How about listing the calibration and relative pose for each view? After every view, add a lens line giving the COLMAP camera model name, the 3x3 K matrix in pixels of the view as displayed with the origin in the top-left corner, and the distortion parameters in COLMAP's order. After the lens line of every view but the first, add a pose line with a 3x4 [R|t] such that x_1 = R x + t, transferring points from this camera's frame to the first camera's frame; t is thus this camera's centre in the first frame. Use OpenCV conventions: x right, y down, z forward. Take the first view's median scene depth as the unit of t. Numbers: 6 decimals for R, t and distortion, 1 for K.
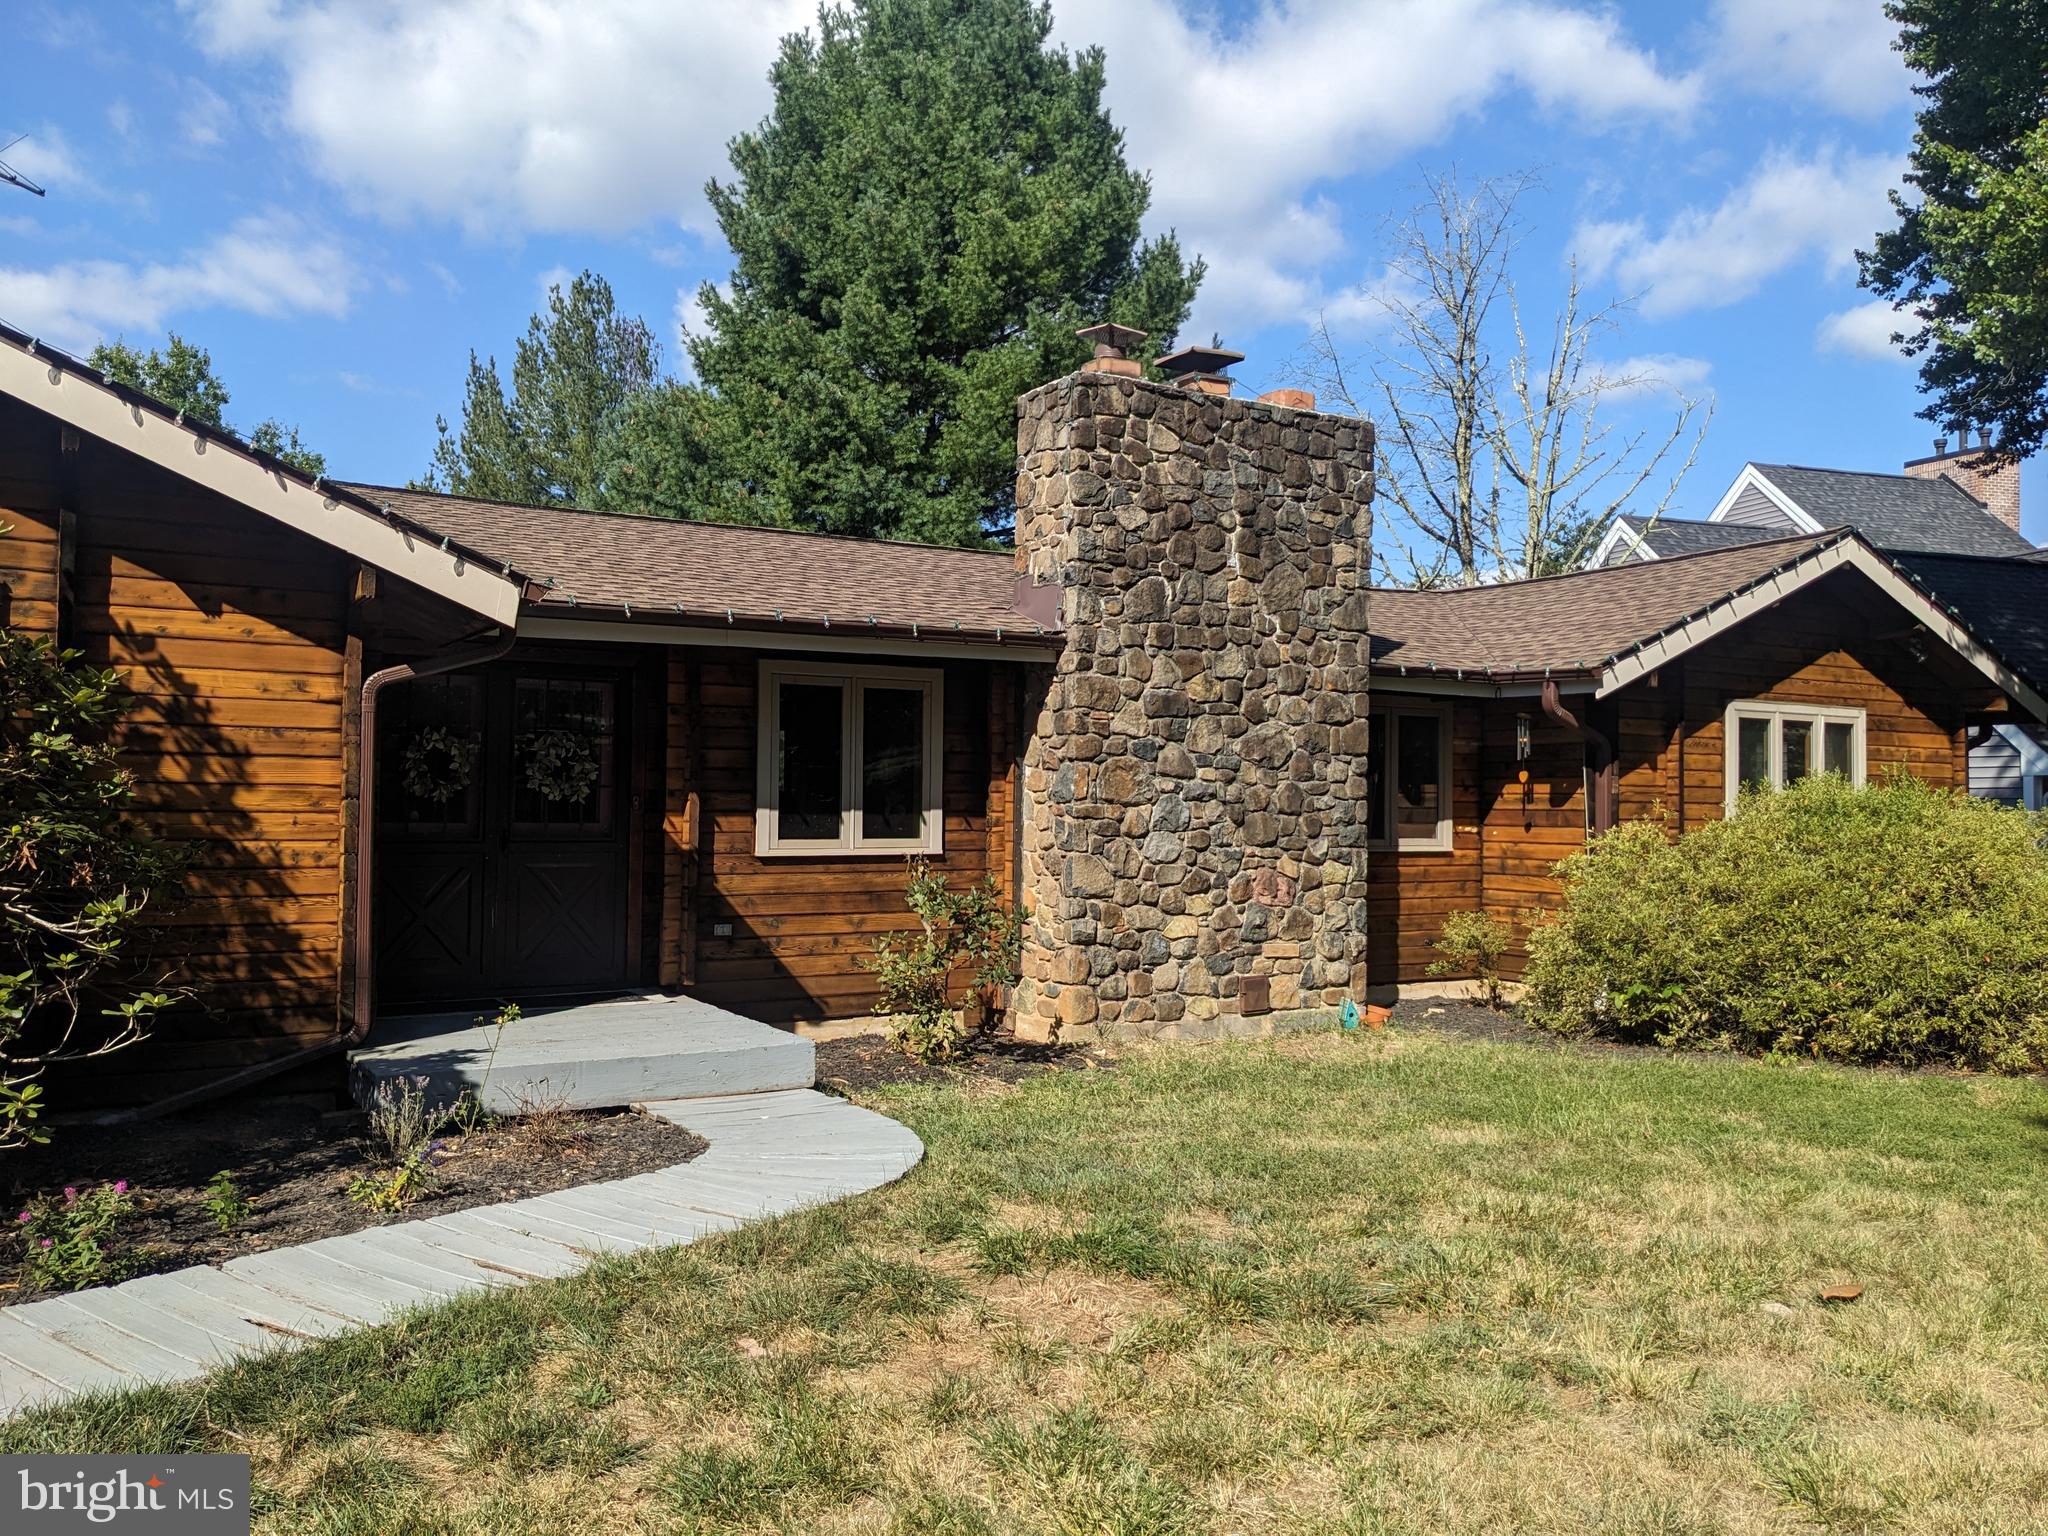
lens RADIAL K [[1624.0, 0, 1011.3], [0, 1624.0, 758.8], [0, 0, 1]] dist [0.101351, -0.177263]
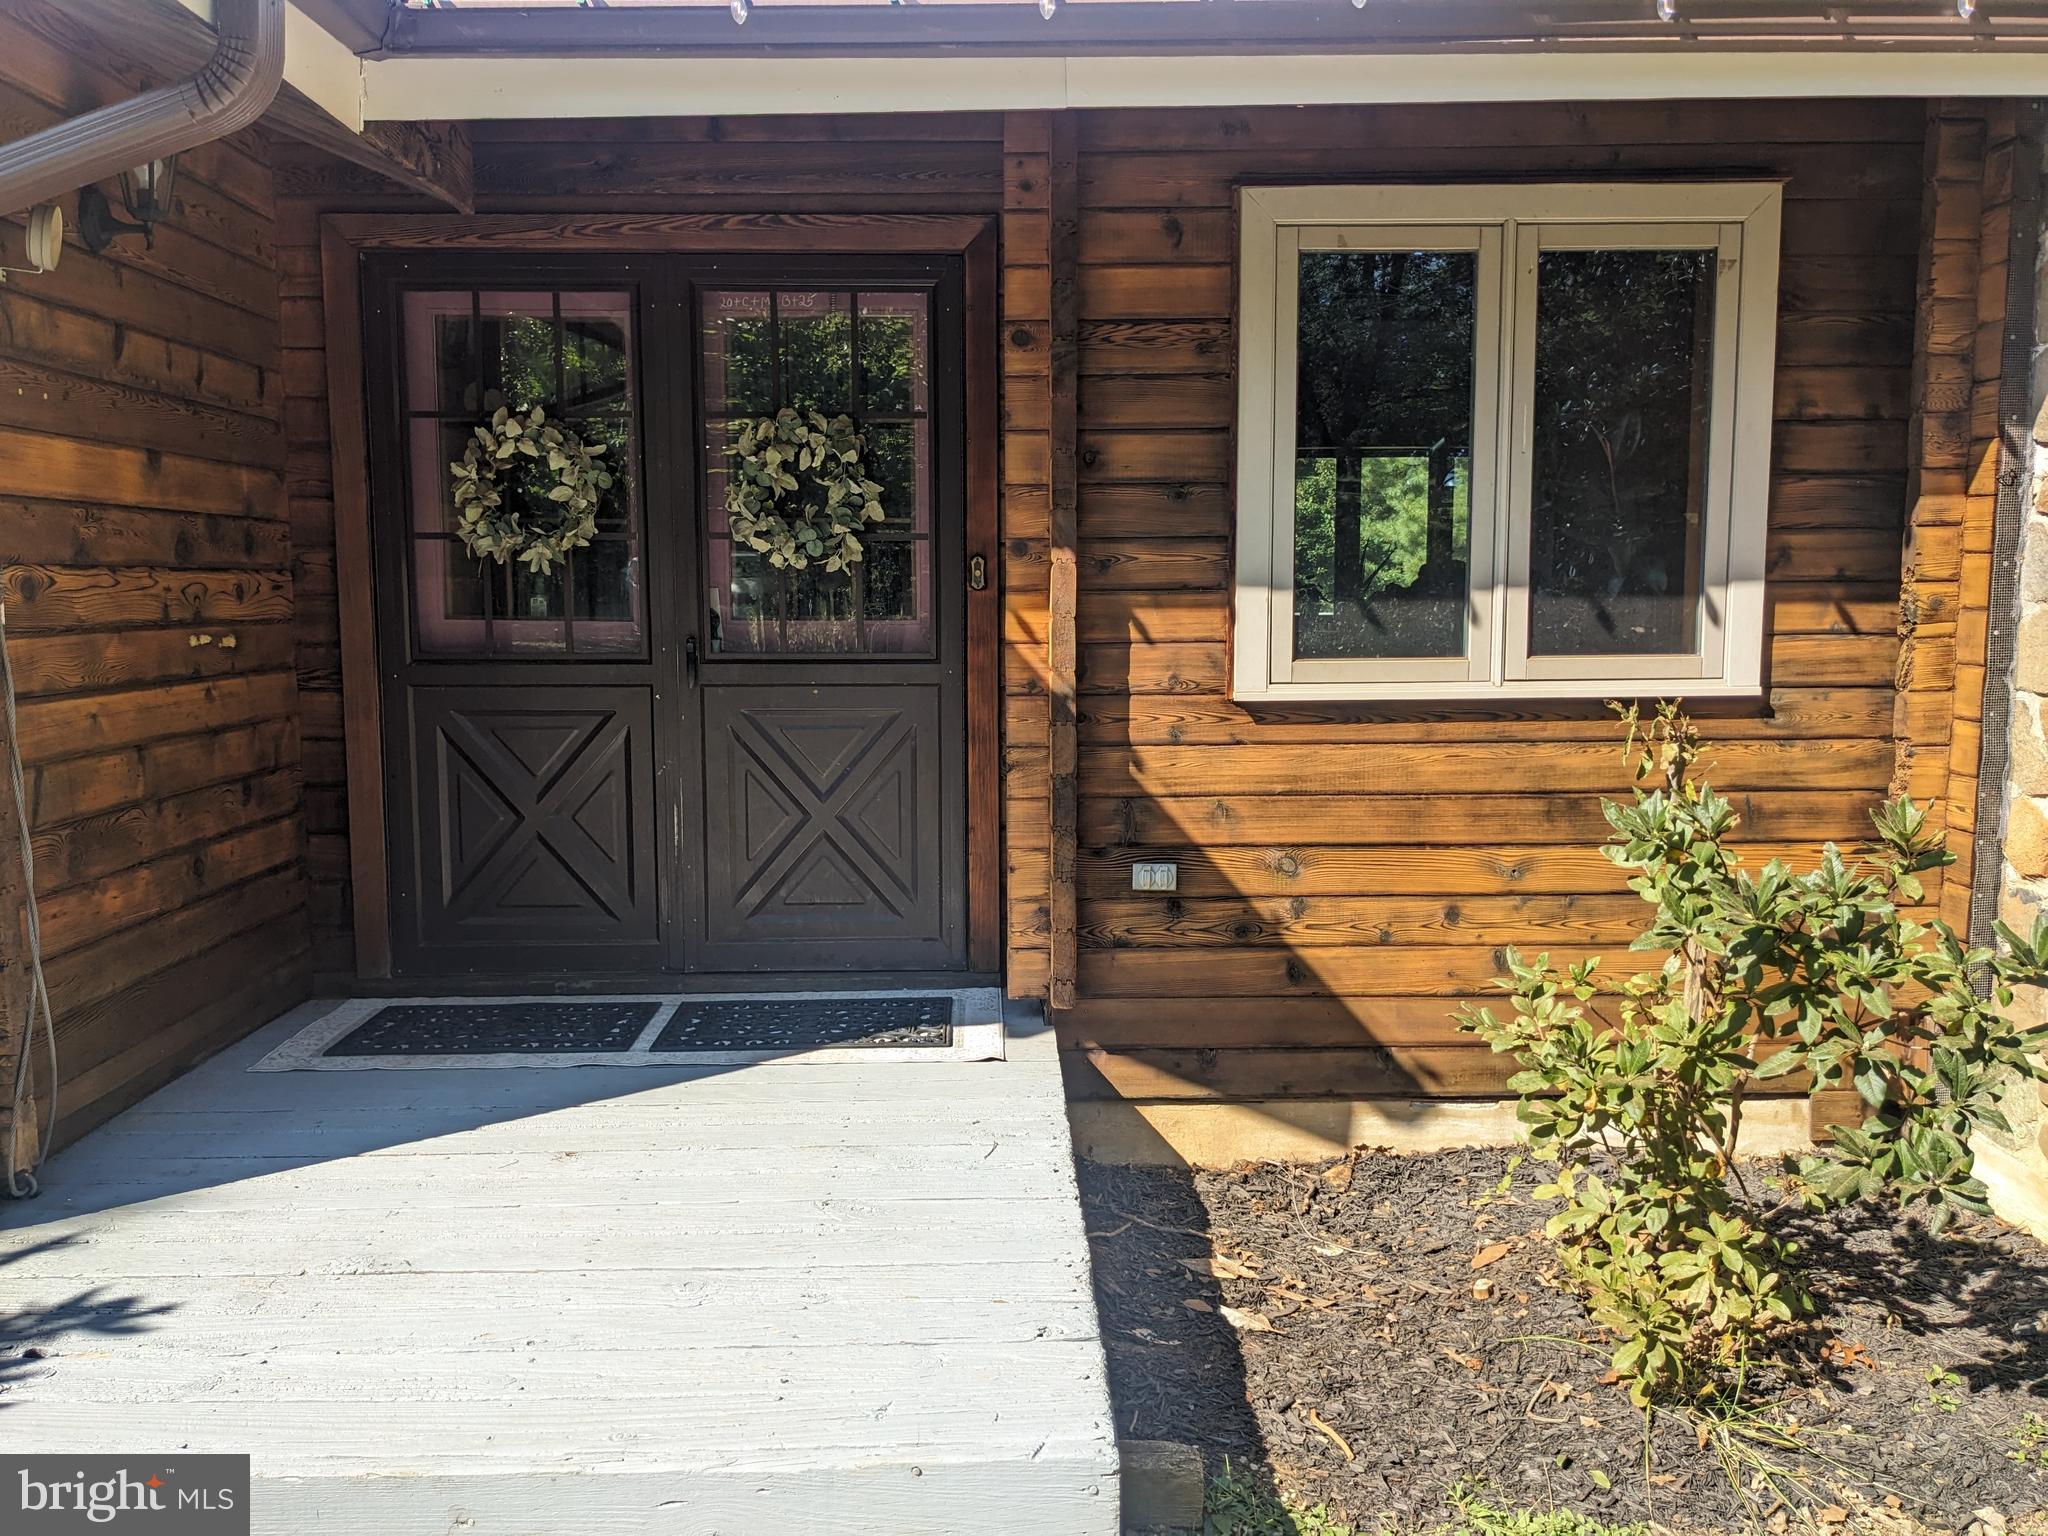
lens RADIAL K [[1624.0, 0, 1011.3], [0, 1624.0, 758.8], [0, 0, 1]] dist [0.101351, -0.177263]
pose [[0.870842, 0.039367, -0.489984, -0.006689], [0.026599, 0.991554, 0.126938, 0.020112], [0.490843, -0.123576, 0.862440, 0.585301]]
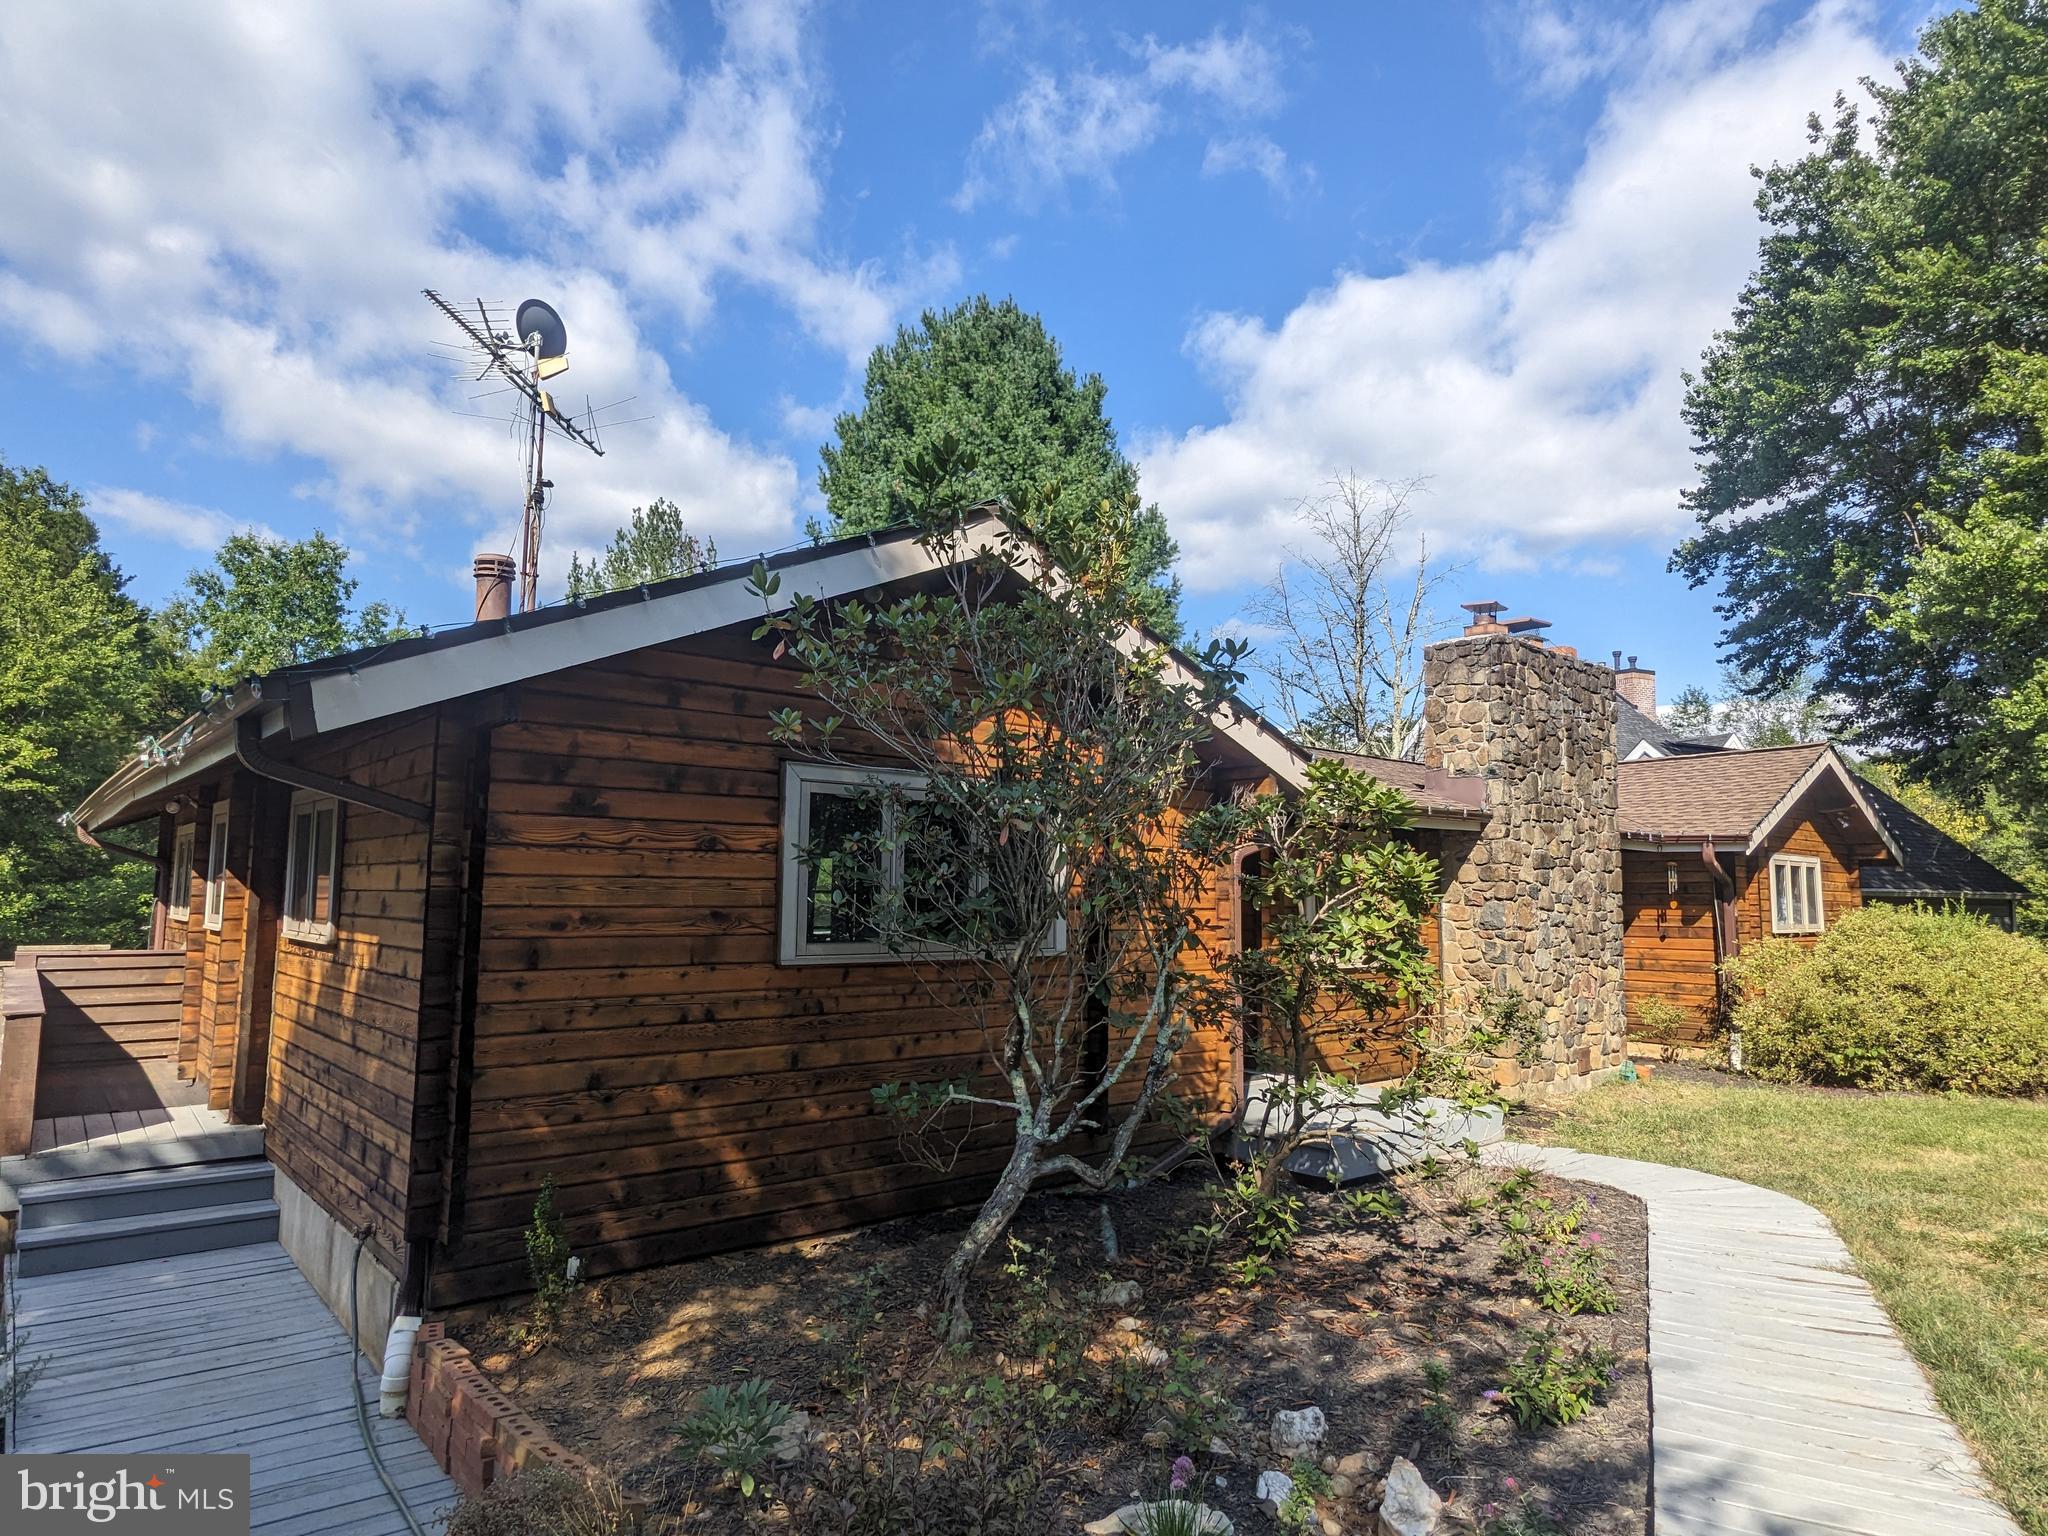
lens RADIAL K [[1223.7, 0, 1024.0], [0, 1223.7, 768.0], [0, 0, 1]] dist [-0.001263, 0.000623]
pose [[0.983499, 0.019740, 0.179832, -0.548448], [-0.005937, 0.997016, -0.076972, -0.028171], [-0.180815, 0.074634, 0.980681, 0.005406]]
